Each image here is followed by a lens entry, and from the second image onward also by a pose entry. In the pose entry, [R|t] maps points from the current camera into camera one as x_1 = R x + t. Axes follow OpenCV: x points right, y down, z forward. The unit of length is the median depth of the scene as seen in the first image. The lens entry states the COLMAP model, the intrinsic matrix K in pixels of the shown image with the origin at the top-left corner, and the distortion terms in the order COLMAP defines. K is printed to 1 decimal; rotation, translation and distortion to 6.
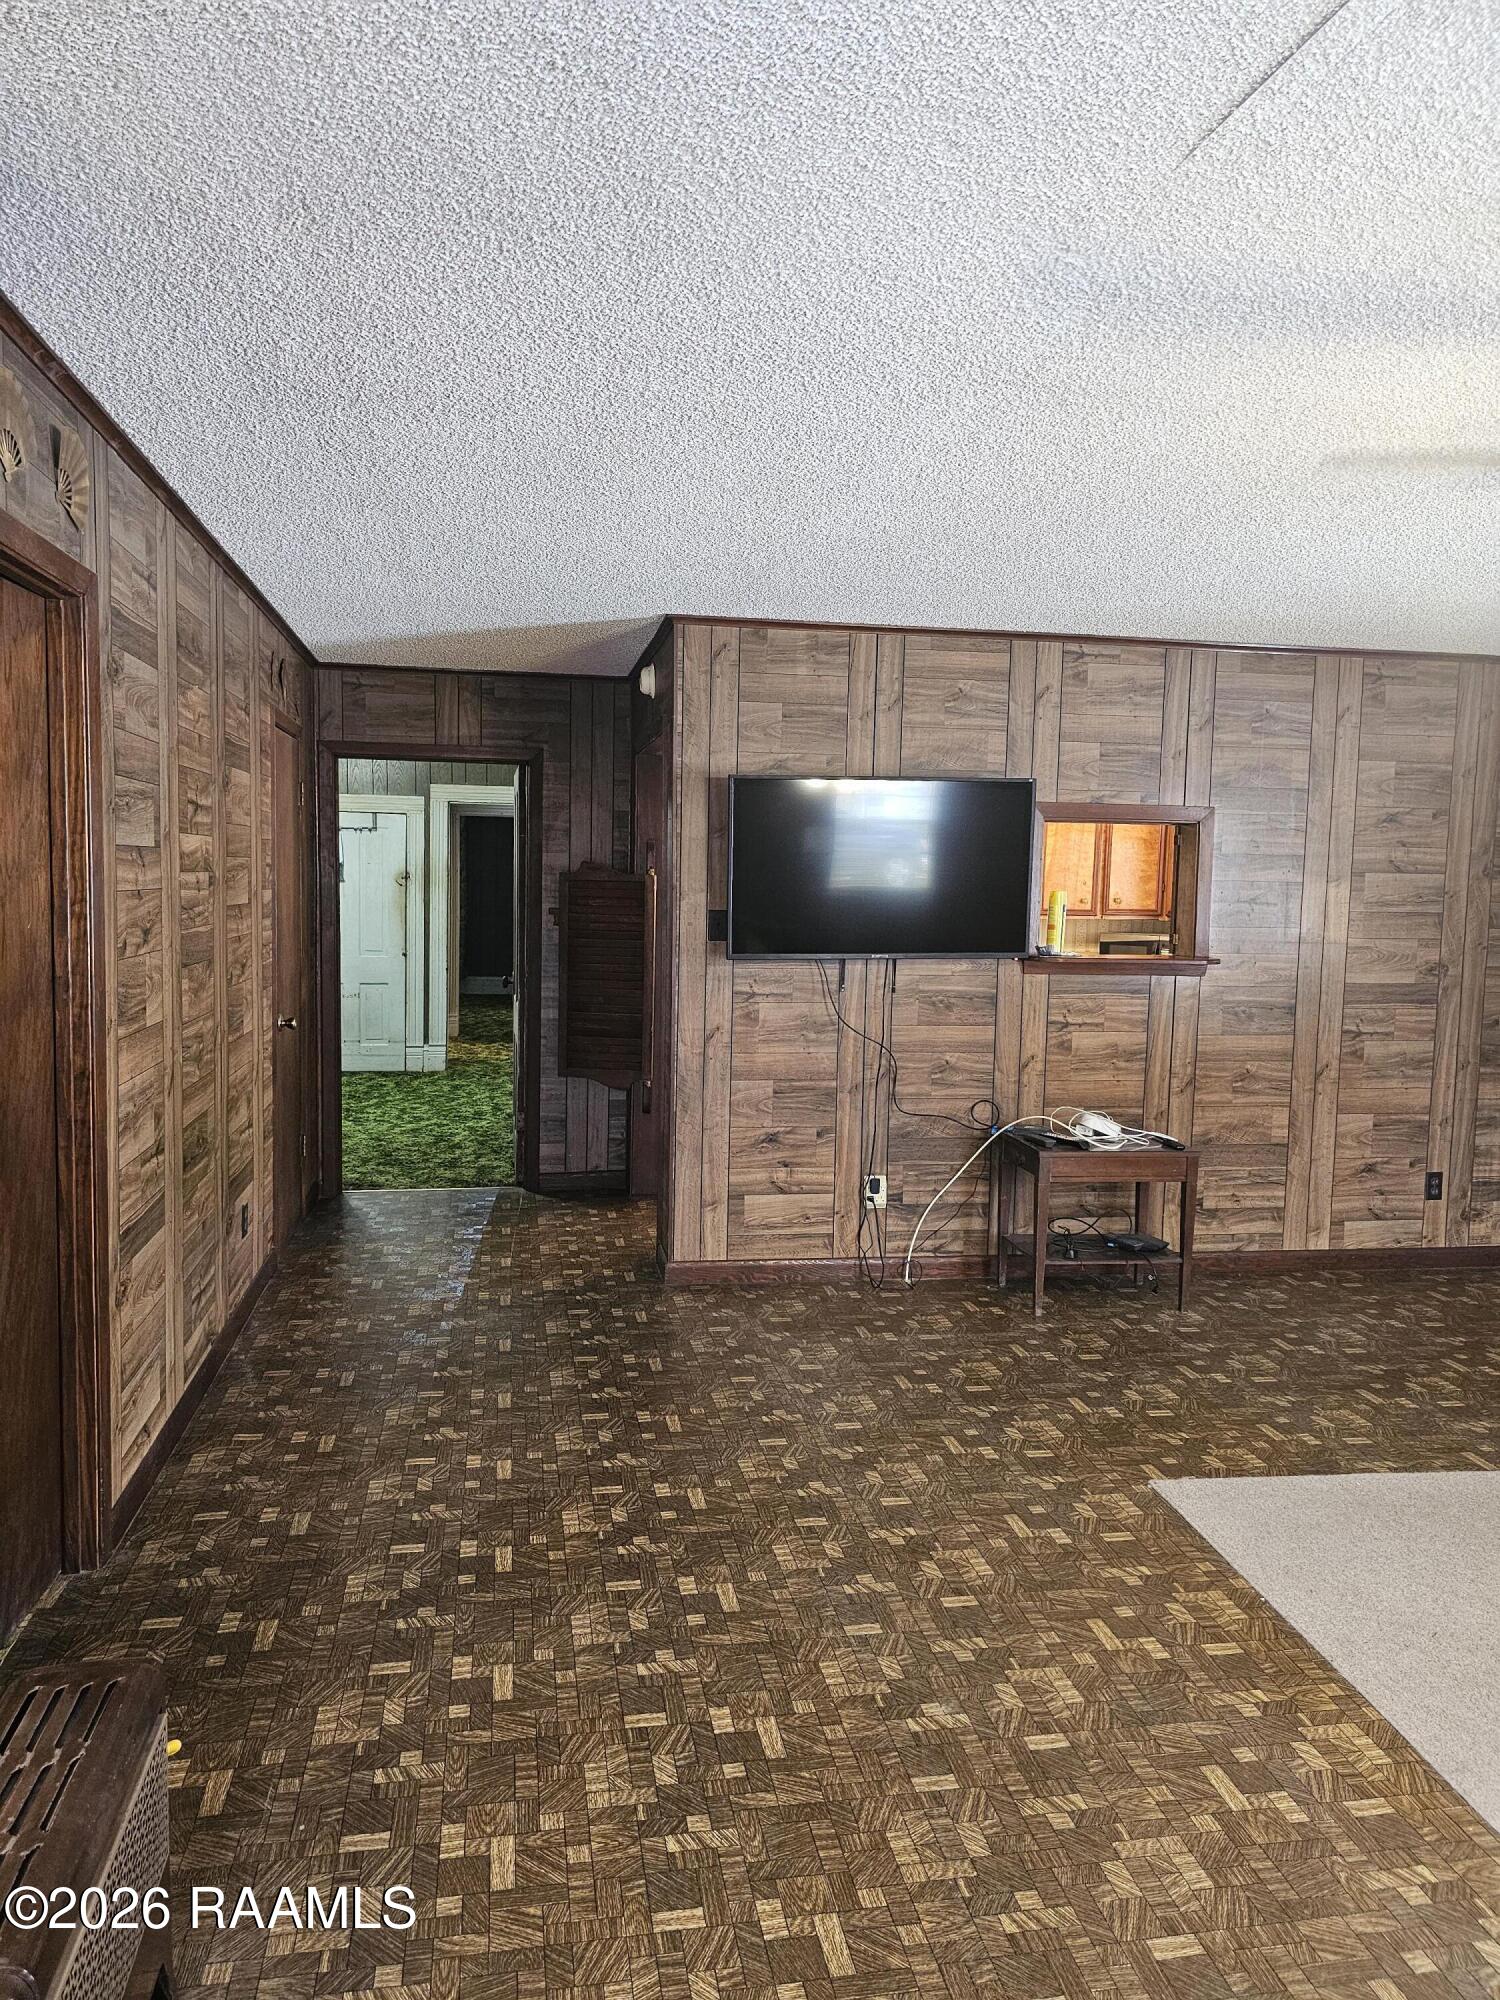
lens RADIAL K [[1335.3, 0, 731.6], [0, 1335.3, 974.3], [0, 0, 1]] dist [0.076849, -0.072546]
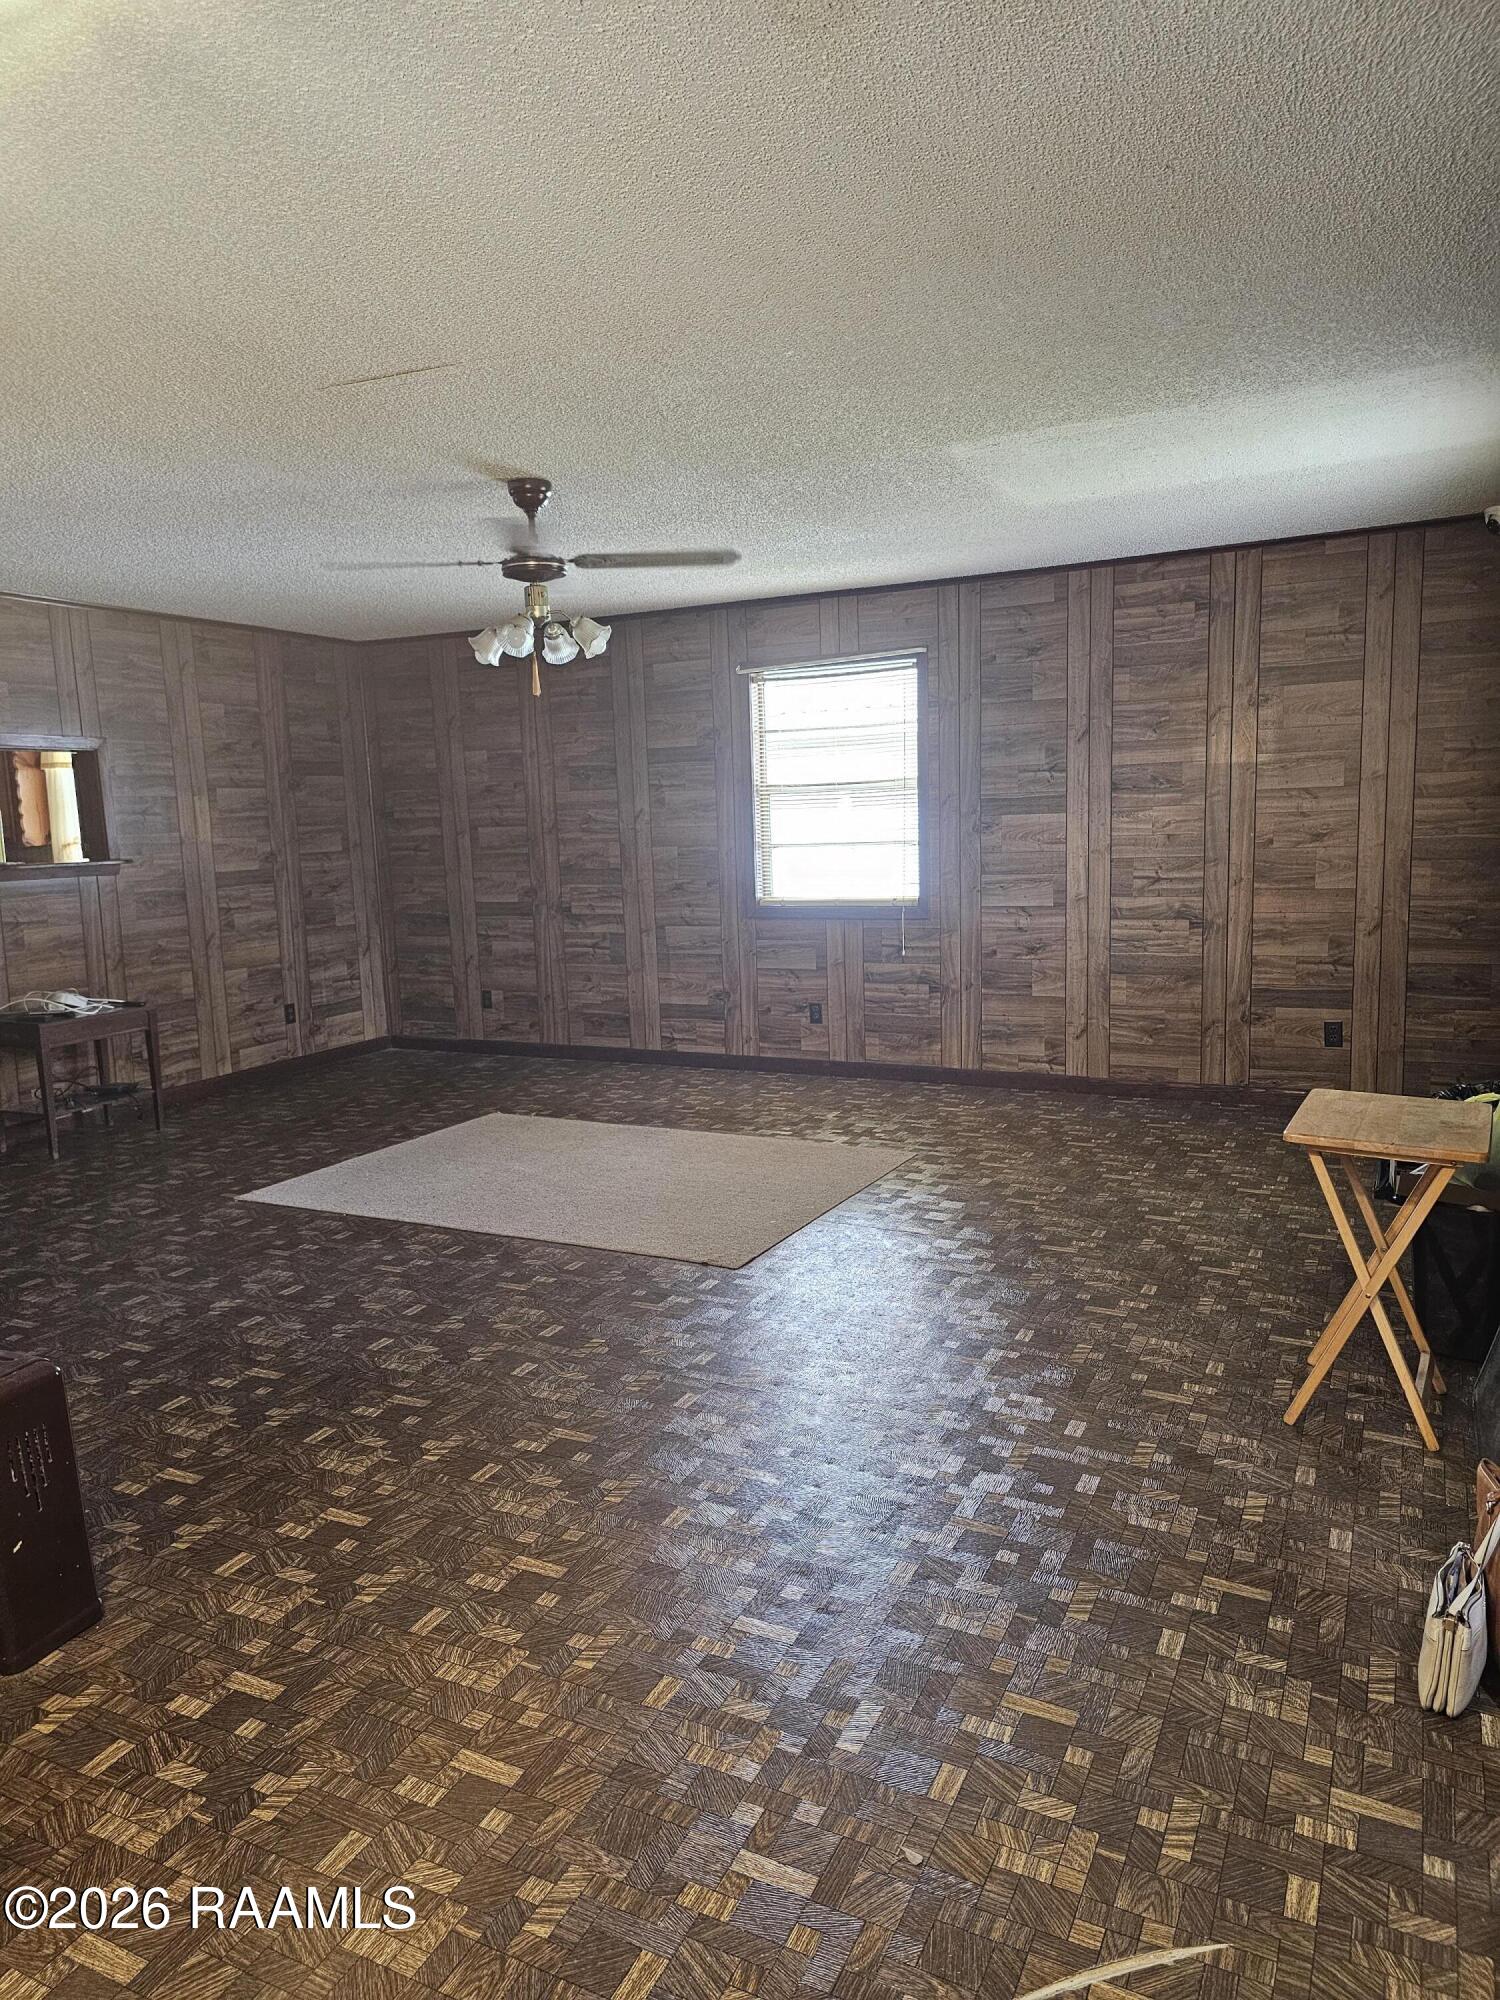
lens RADIAL K [[1335.3, 0, 731.6], [0, 1335.3, 974.3], [0, 0, 1]] dist [0.076849, -0.072546]
pose [[0.591088, -0.143191, 0.793795, -0.315633], [0.109961, 0.989234, 0.096564, 0.033975], [-0.799077, 0.030209, 0.600470, -0.197916]]
